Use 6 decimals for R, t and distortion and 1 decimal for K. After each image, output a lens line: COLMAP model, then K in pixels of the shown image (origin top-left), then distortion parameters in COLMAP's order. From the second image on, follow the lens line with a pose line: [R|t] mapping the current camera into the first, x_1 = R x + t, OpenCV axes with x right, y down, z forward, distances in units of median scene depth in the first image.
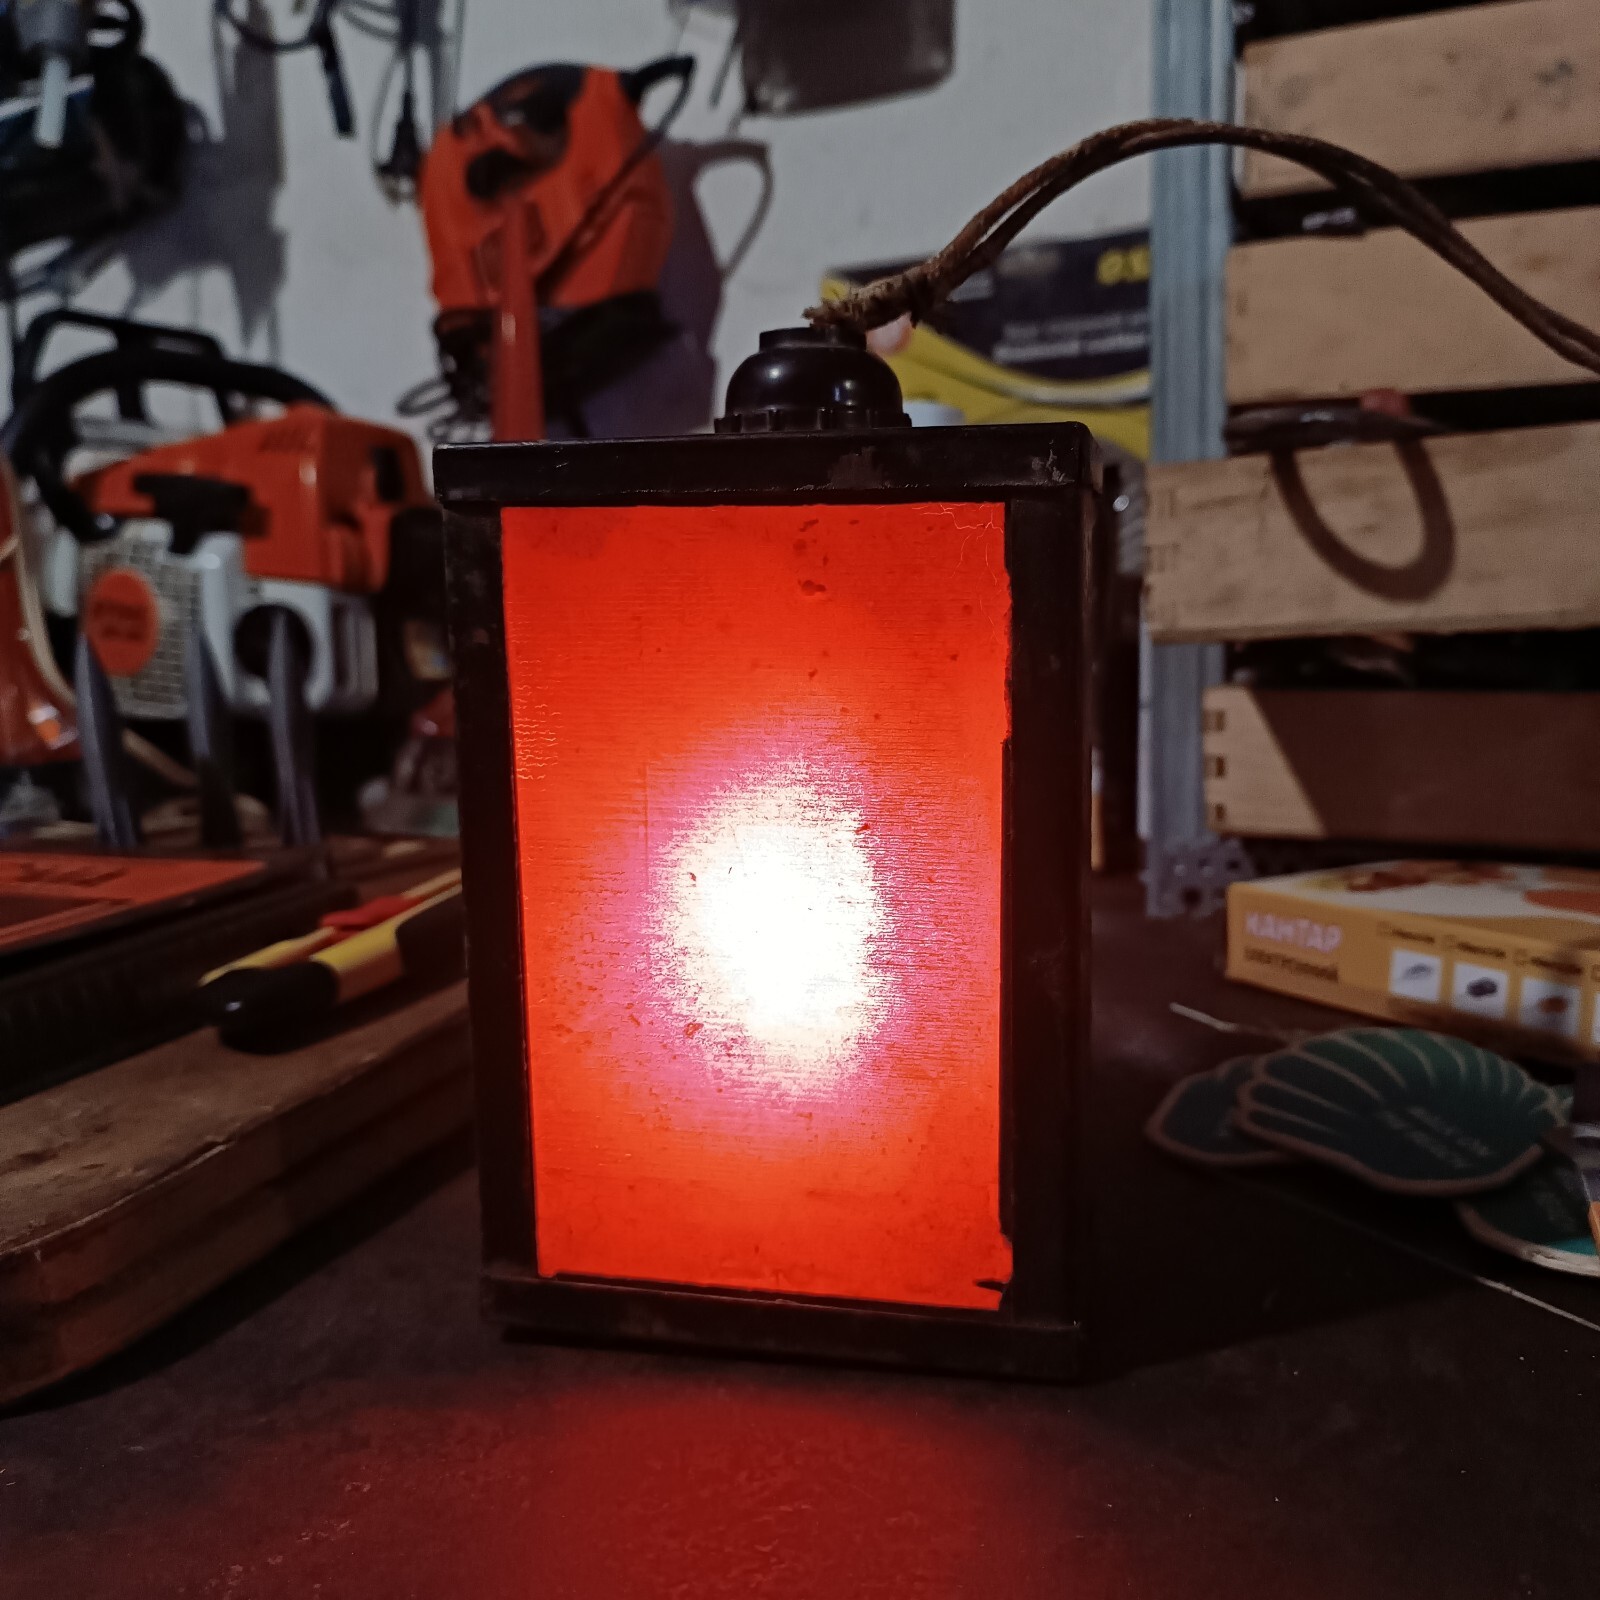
lens RADIAL K [[1620.2, 0, 803.1], [0, 1620.2, 795.2], [0, 0, 1]] dist [-0.017457, 0.000000]
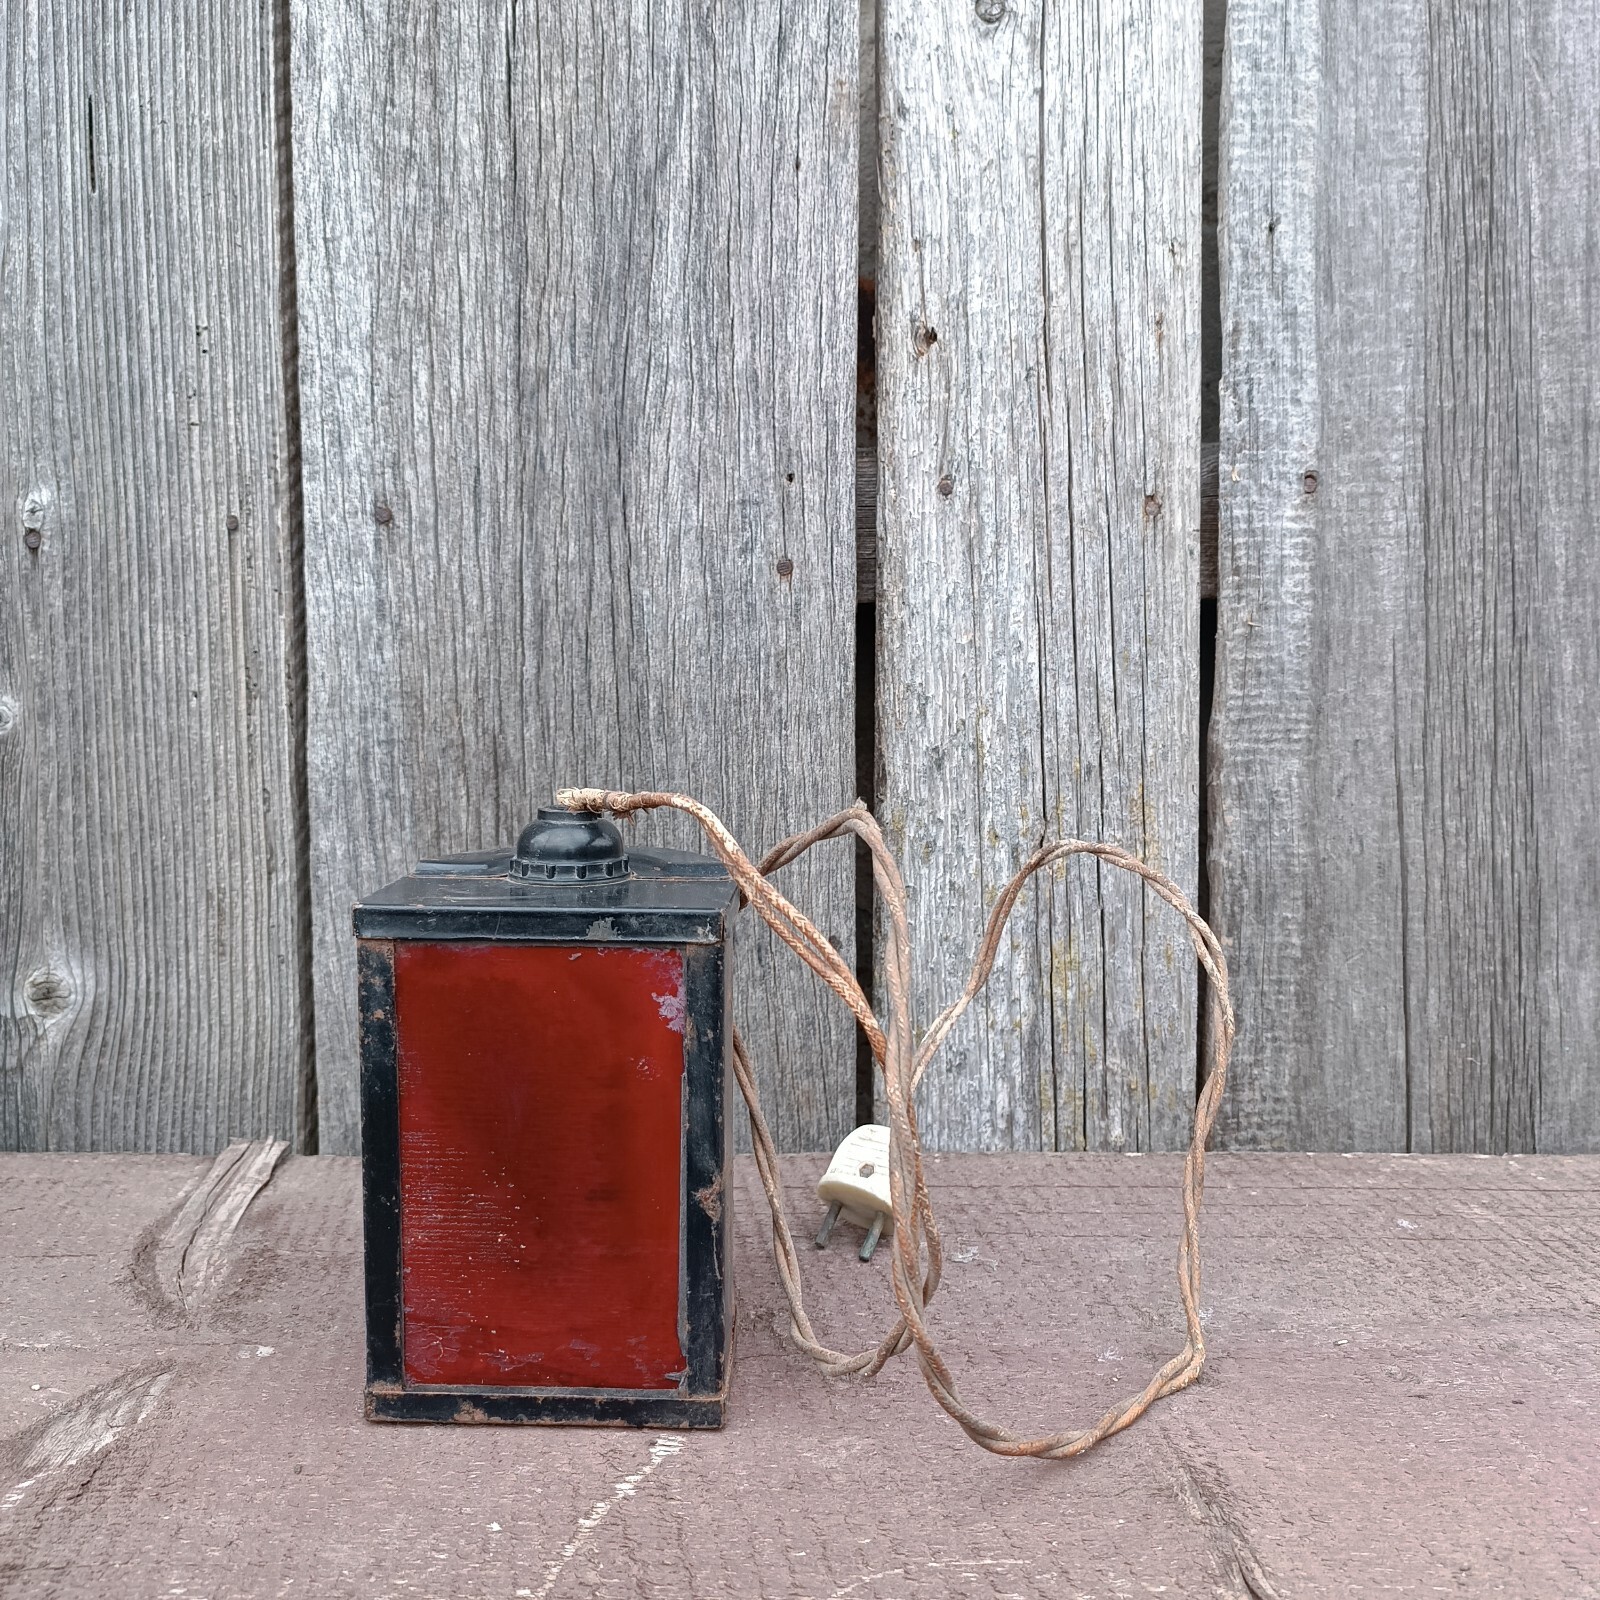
lens RADIAL K [[1576.6, 0, 808.2], [0, 1576.6, 781.2], [0, 0, 1]] dist [0.004169, 0.000000]
pose [[0.979321, 0.005990, 0.202224, -0.094645], [0.003455, 0.998921, -0.046317, -0.268469], [-0.202284, 0.046058, 0.978243, -0.748891]]
